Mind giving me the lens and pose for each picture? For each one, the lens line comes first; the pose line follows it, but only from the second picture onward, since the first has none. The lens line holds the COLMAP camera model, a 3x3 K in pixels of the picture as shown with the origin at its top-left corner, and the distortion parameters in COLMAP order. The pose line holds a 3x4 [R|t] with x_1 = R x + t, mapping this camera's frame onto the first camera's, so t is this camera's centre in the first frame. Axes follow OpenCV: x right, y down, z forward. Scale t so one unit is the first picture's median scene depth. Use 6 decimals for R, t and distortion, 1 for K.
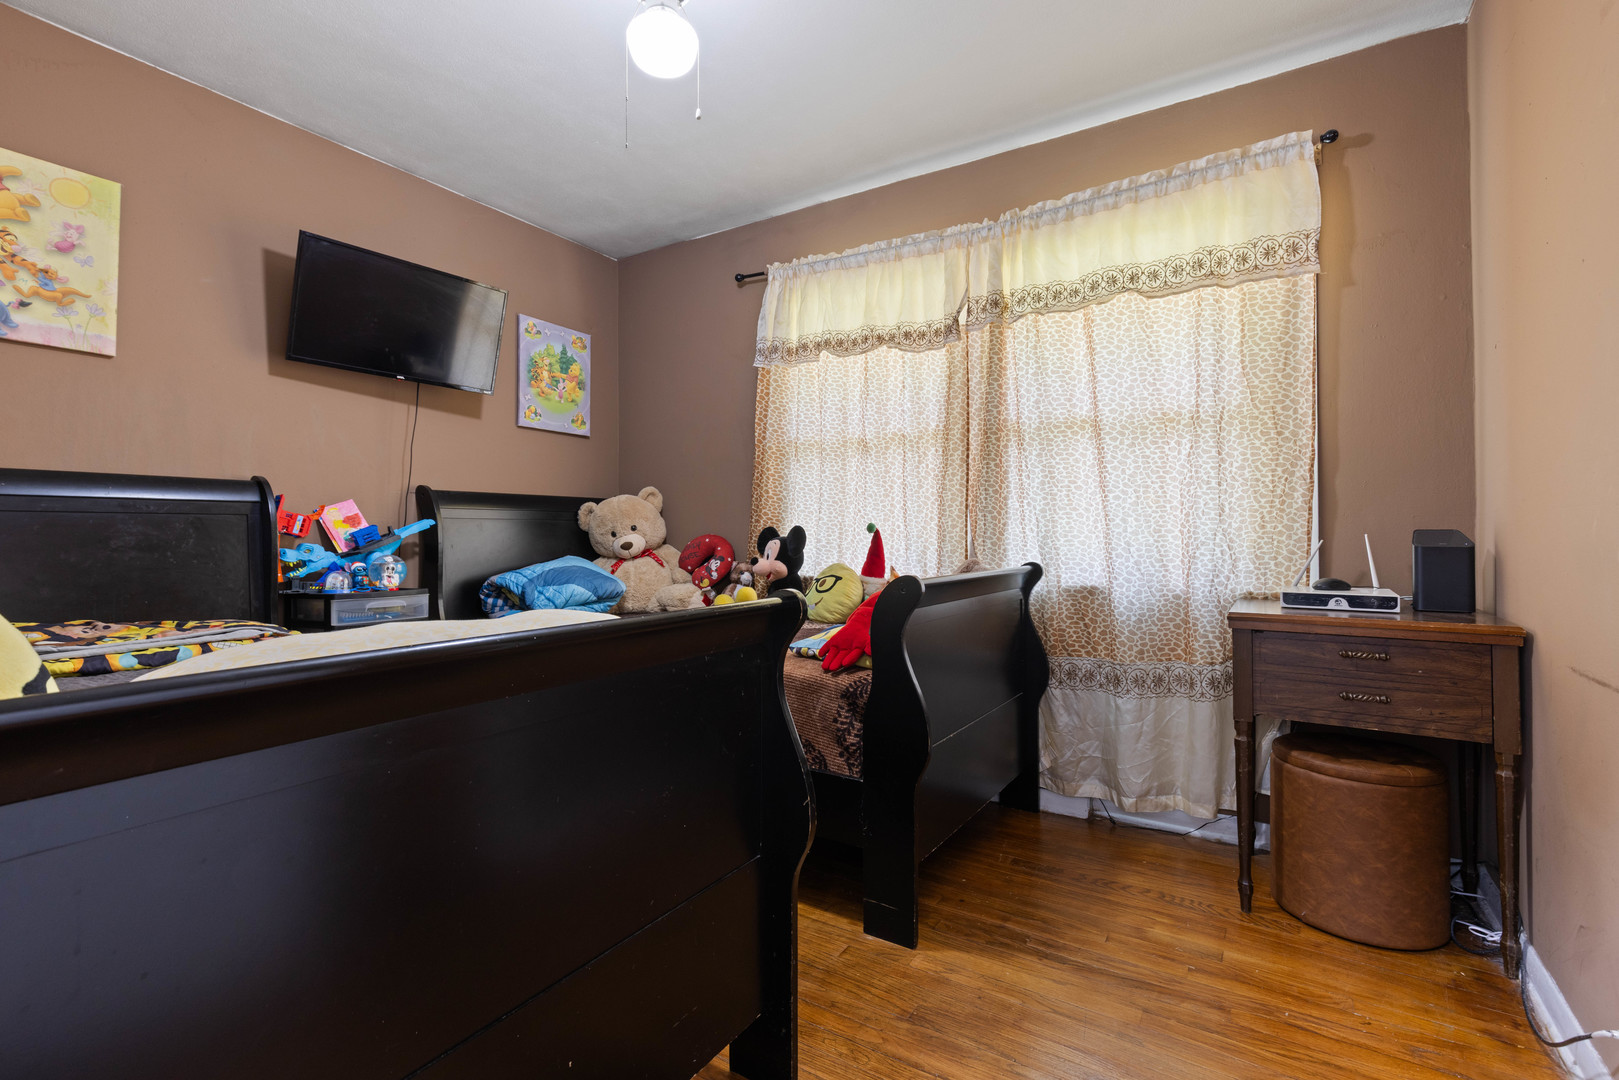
lens RADIAL K [[737.1, 0, 809.5], [0, 737.1, 540.0], [0, 0, 1]] dist [0.000751, 0.000230]
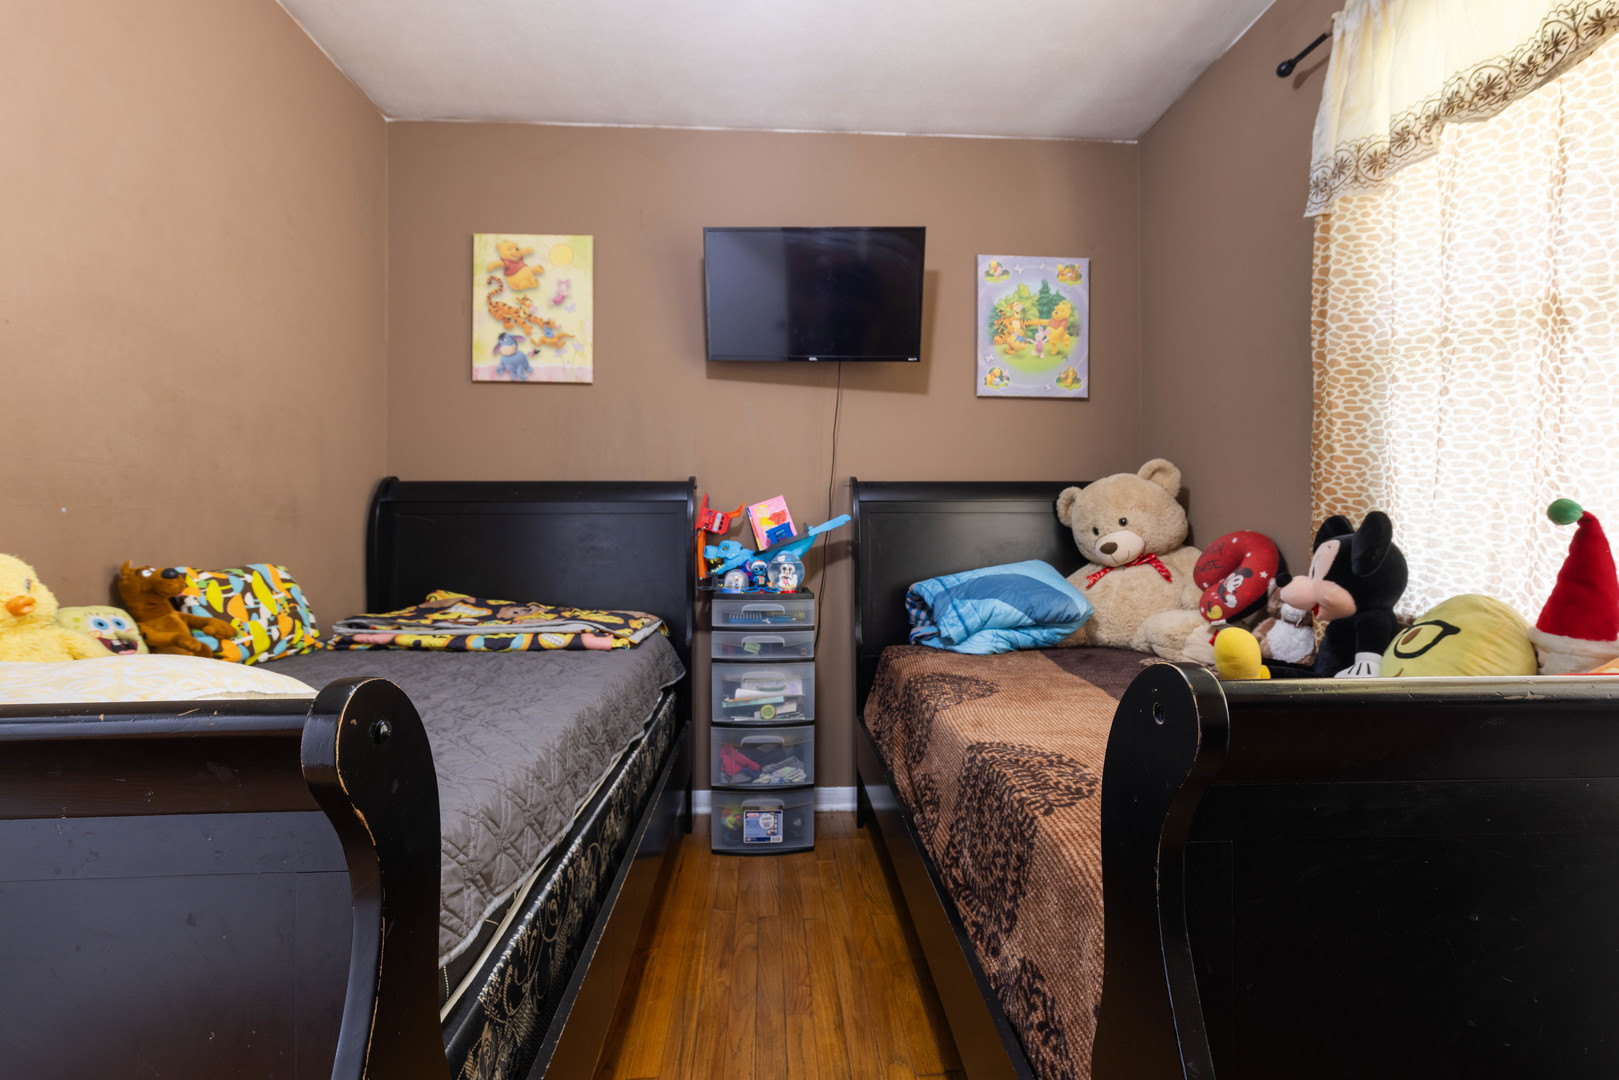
lens RADIAL K [[737.1, 0, 809.5], [0, 737.1, 540.0], [0, 0, 1]] dist [0.000751, 0.000230]
pose [[0.579493, 0.005847, -0.814956, 0.155658], [-0.005170, 0.999981, 0.003498, -0.000410], [0.814961, 0.002186, 0.579512, 0.395555]]
